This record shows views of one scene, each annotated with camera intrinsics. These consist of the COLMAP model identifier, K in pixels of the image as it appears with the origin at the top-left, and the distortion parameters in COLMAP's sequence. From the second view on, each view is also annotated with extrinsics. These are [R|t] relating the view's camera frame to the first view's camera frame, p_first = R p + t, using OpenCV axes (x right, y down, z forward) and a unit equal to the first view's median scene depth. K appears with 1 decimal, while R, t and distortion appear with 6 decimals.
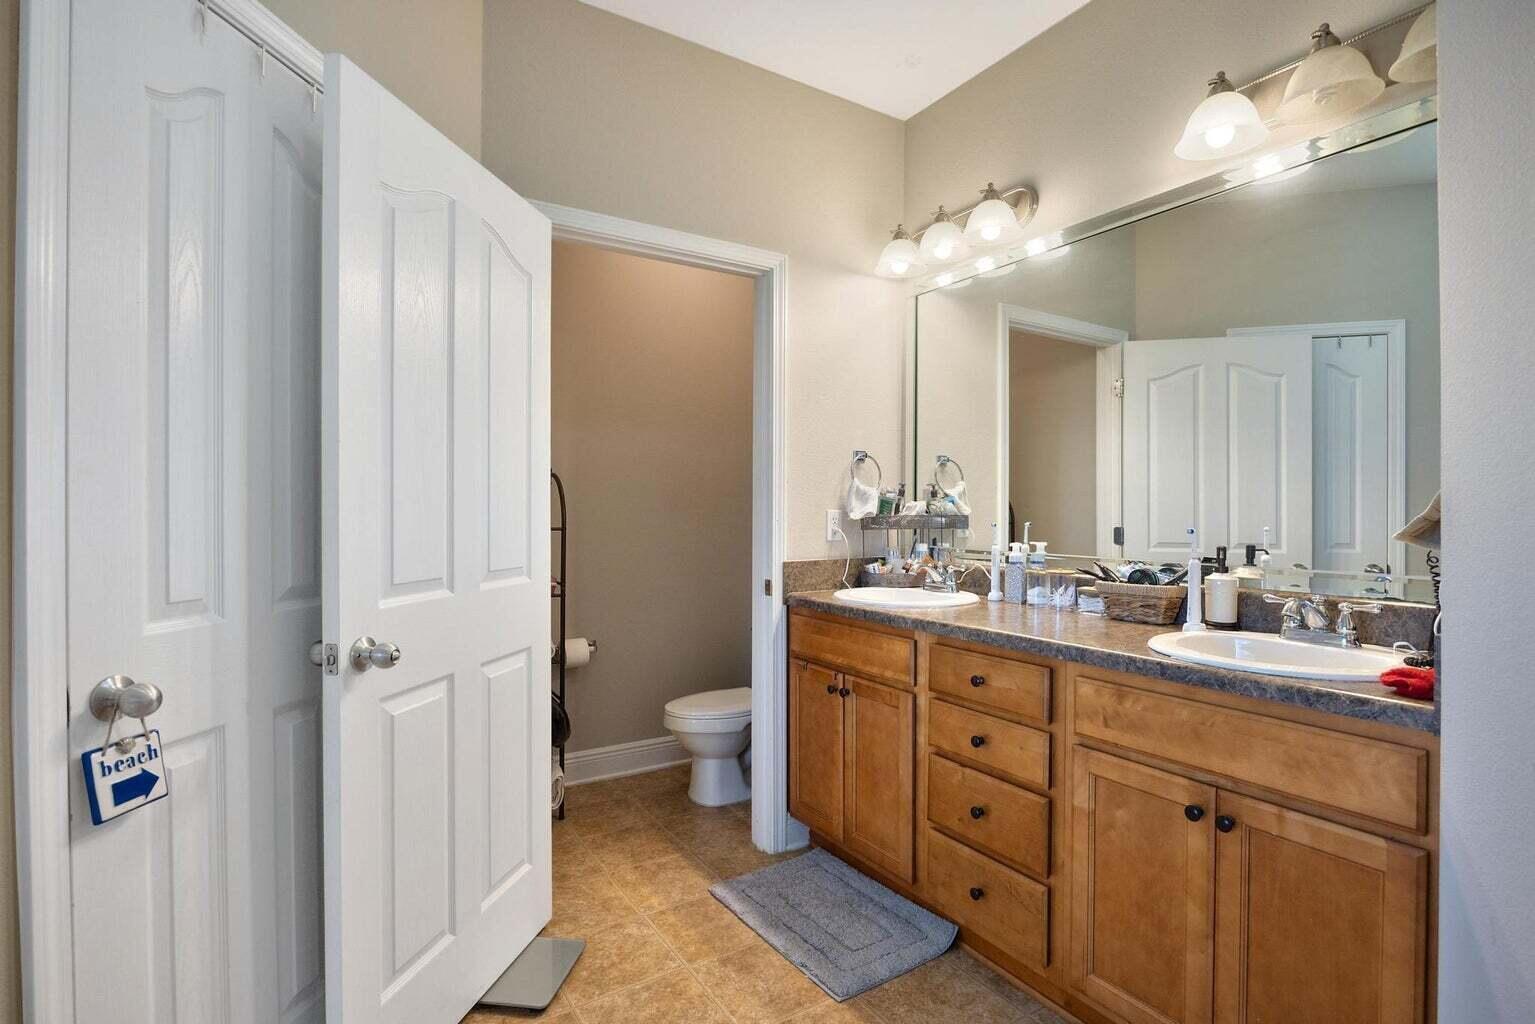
lens RADIAL K [[741.9, 0, 767.5], [0, 741.9, 509.6], [0, 0, 1]] dist [-0.003293, -0.000564]
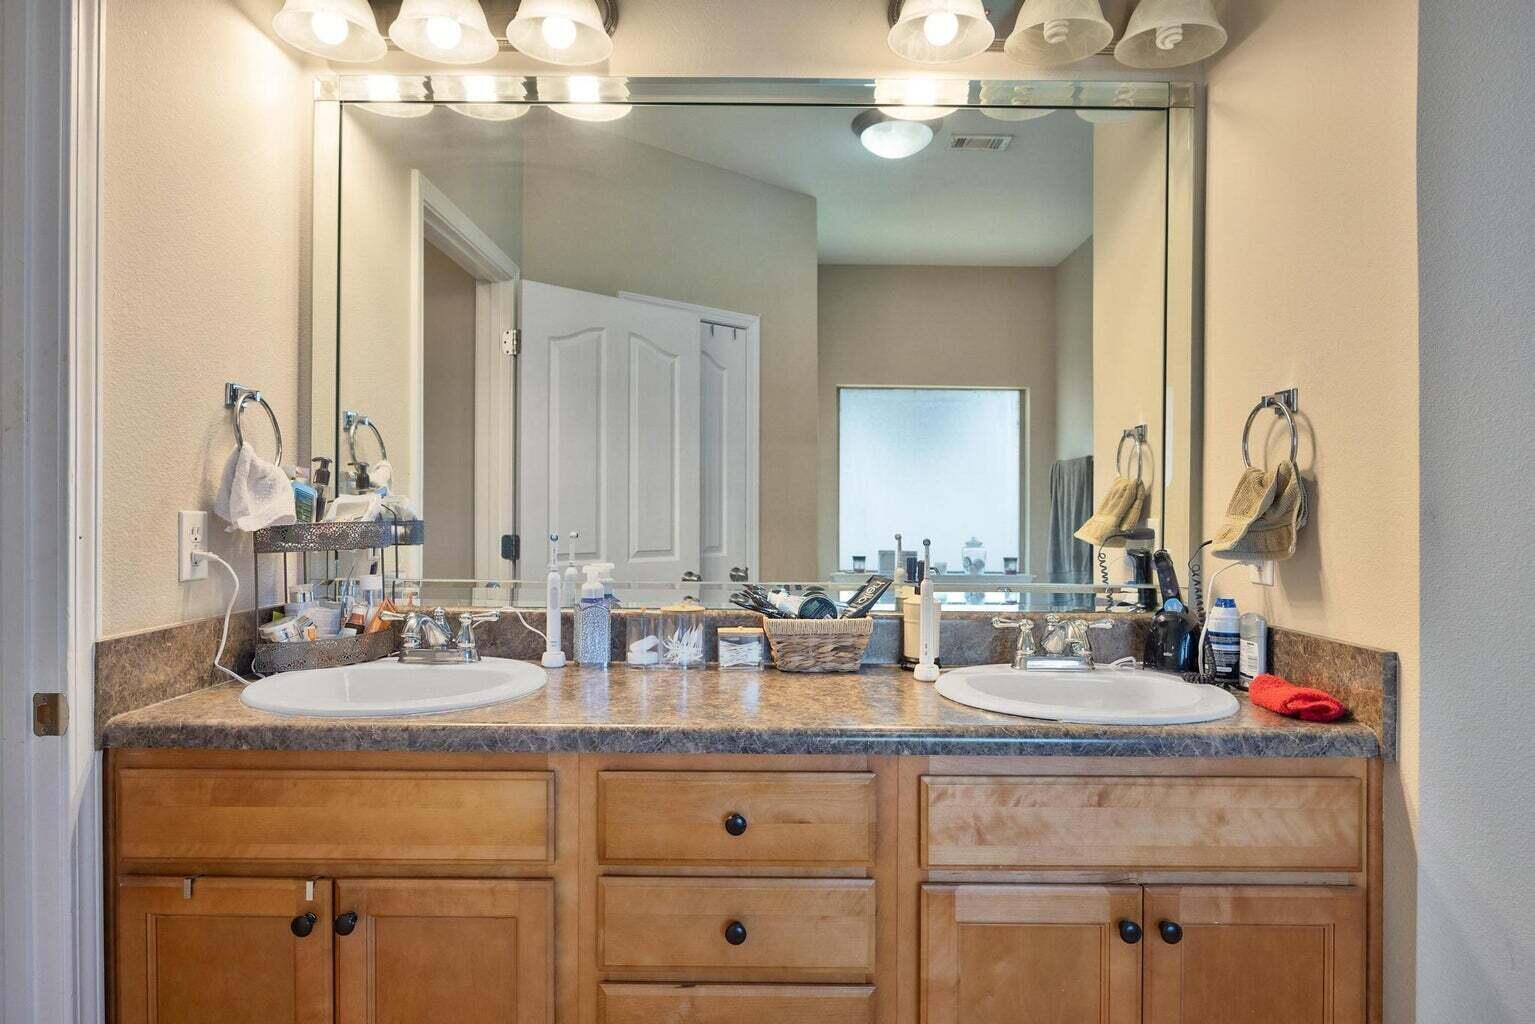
lens RADIAL K [[927.6, 0, 767.5], [0, 927.6, 520.7], [0, 0, 1]] dist [0.008591, 0.002745]
pose [[0.544380, -0.003754, 0.838831, -0.205616], [-0.002440, 0.999979, 0.006058, 0.002478], [-0.838835, -0.005345, 0.544359, 0.444425]]
